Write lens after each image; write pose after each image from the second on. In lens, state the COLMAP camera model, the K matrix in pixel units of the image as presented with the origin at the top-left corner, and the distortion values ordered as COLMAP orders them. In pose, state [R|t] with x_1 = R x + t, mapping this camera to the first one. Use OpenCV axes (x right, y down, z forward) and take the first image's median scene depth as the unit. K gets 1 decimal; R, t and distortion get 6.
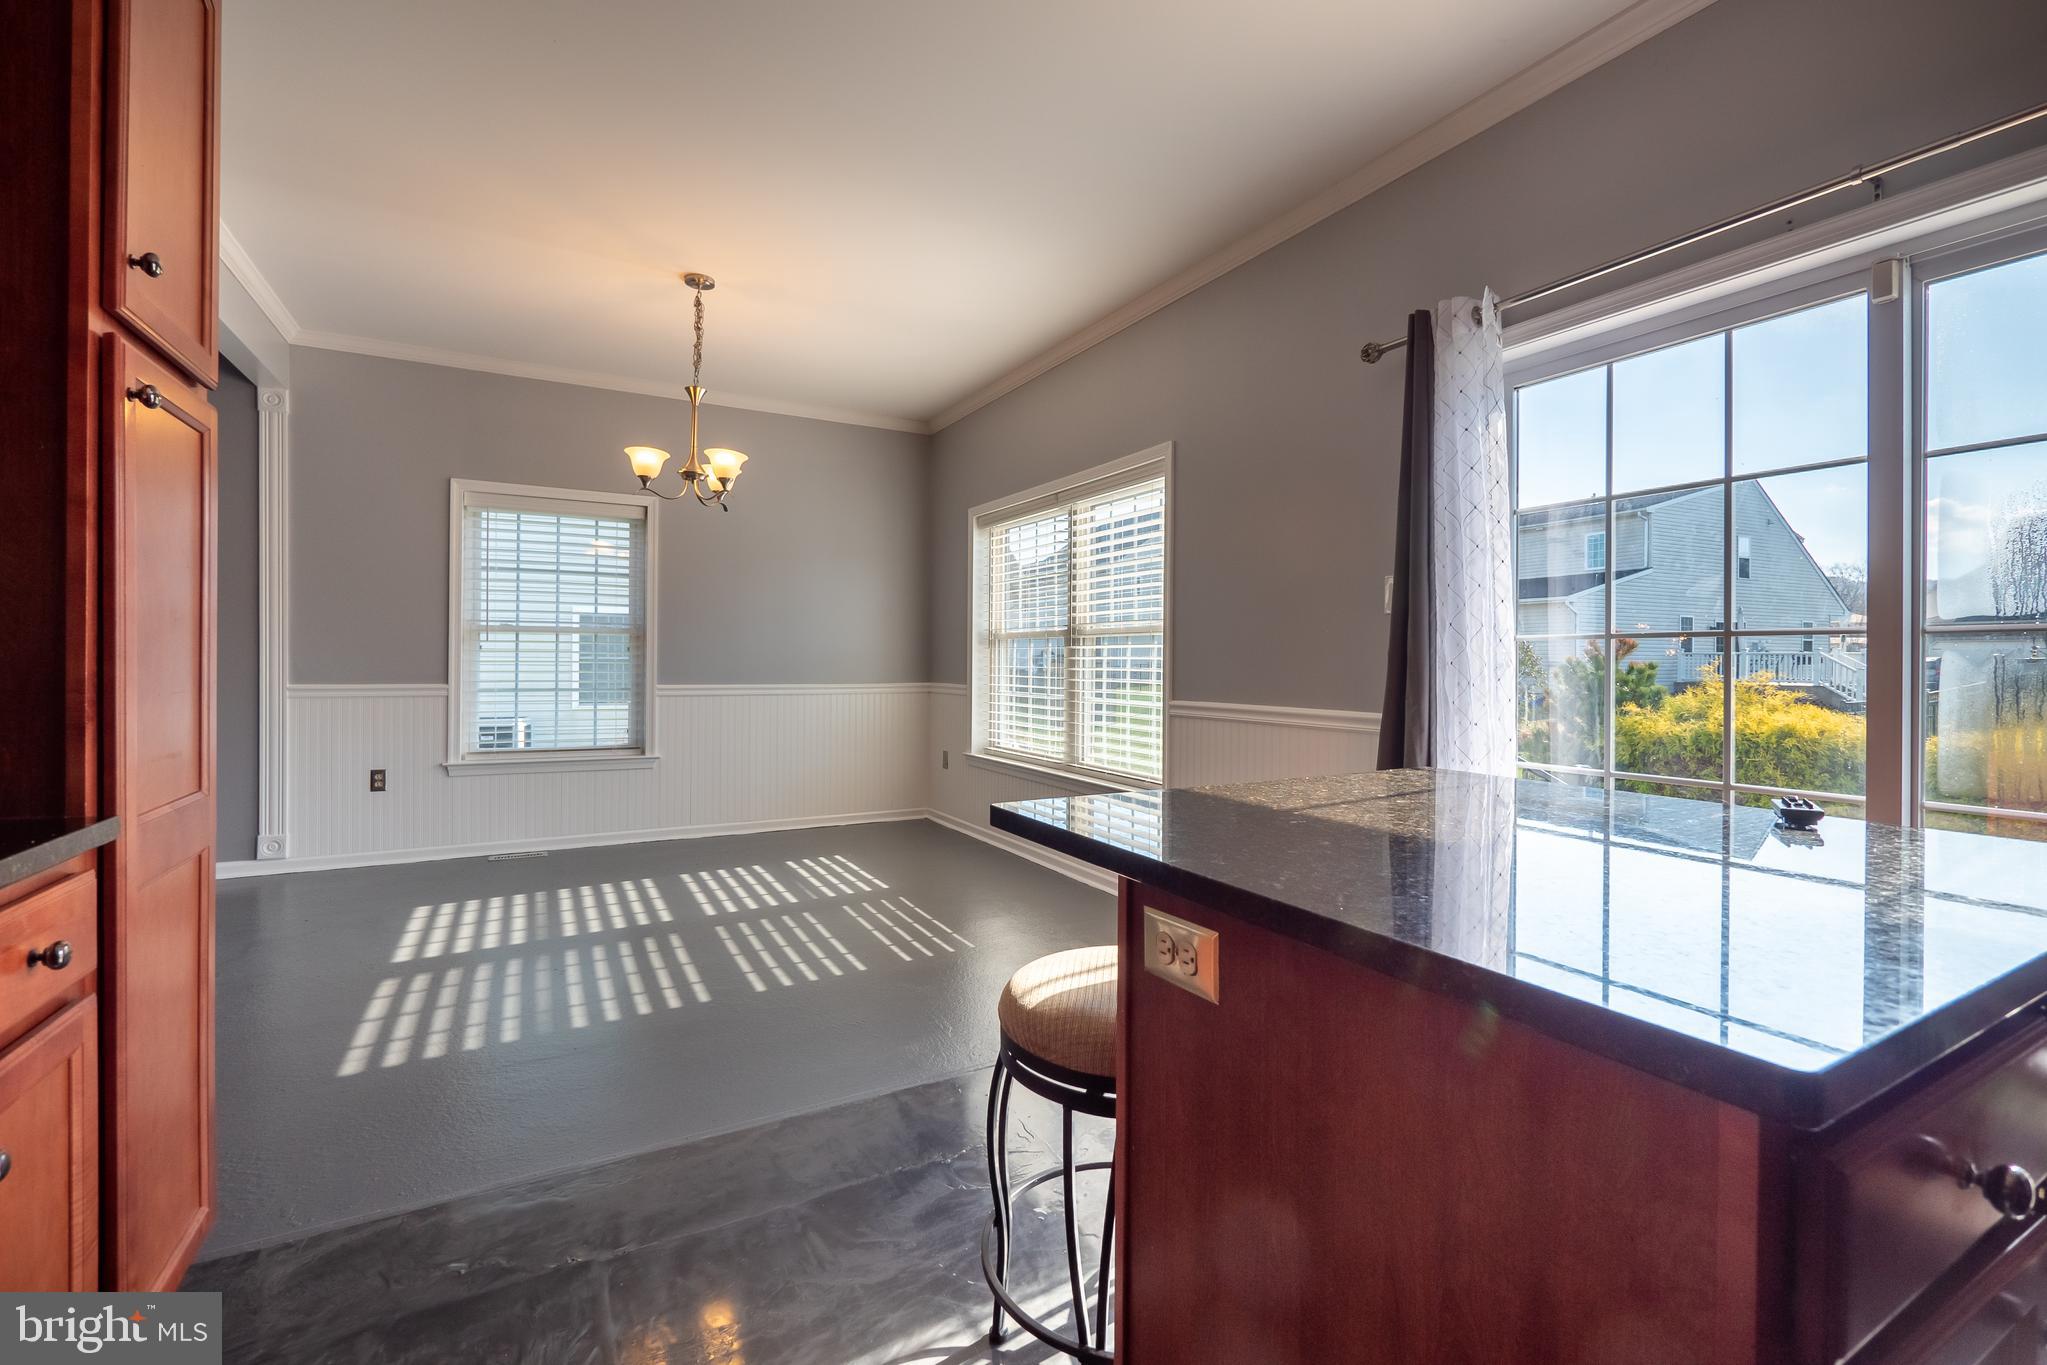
lens RADIAL K [[878.8, 0, 1019.5], [0, 878.8, 661.5], [0, 0, 1]] dist [0.015856, 0.000635]
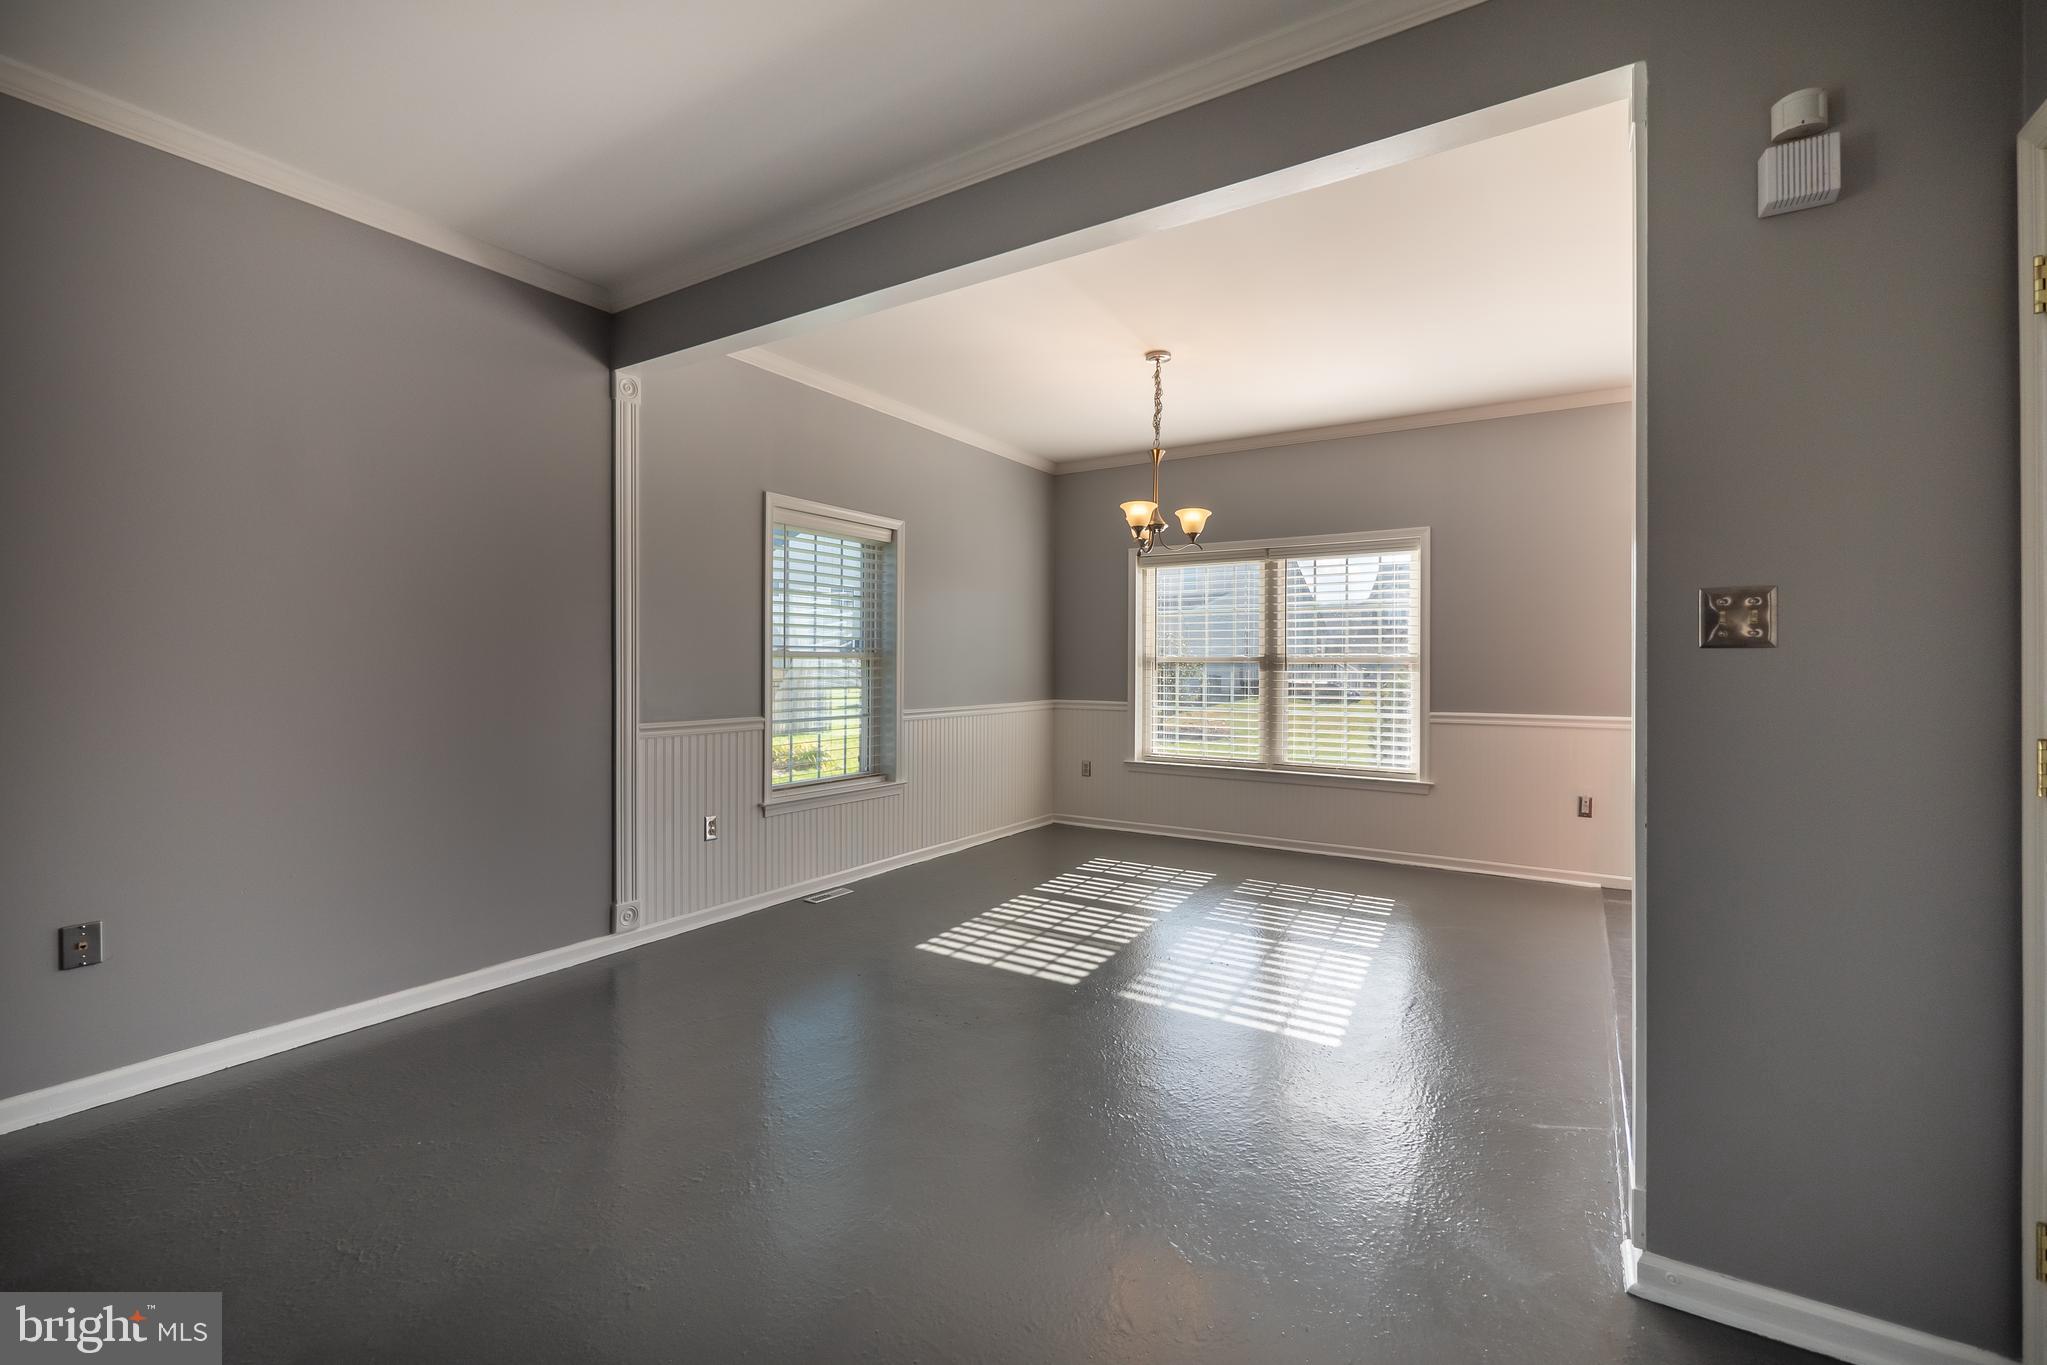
lens RADIAL K [[878.8, 0, 1028.6], [0, 878.8, 669.0], [0, 0, 1]] dist [0.015856, 0.000635]
pose [[0.862151, -0.005111, 0.506626, -0.867948], [-0.003169, 0.999875, 0.015480, -0.037944], [-0.506642, -0.014952, 0.862027, 0.081153]]
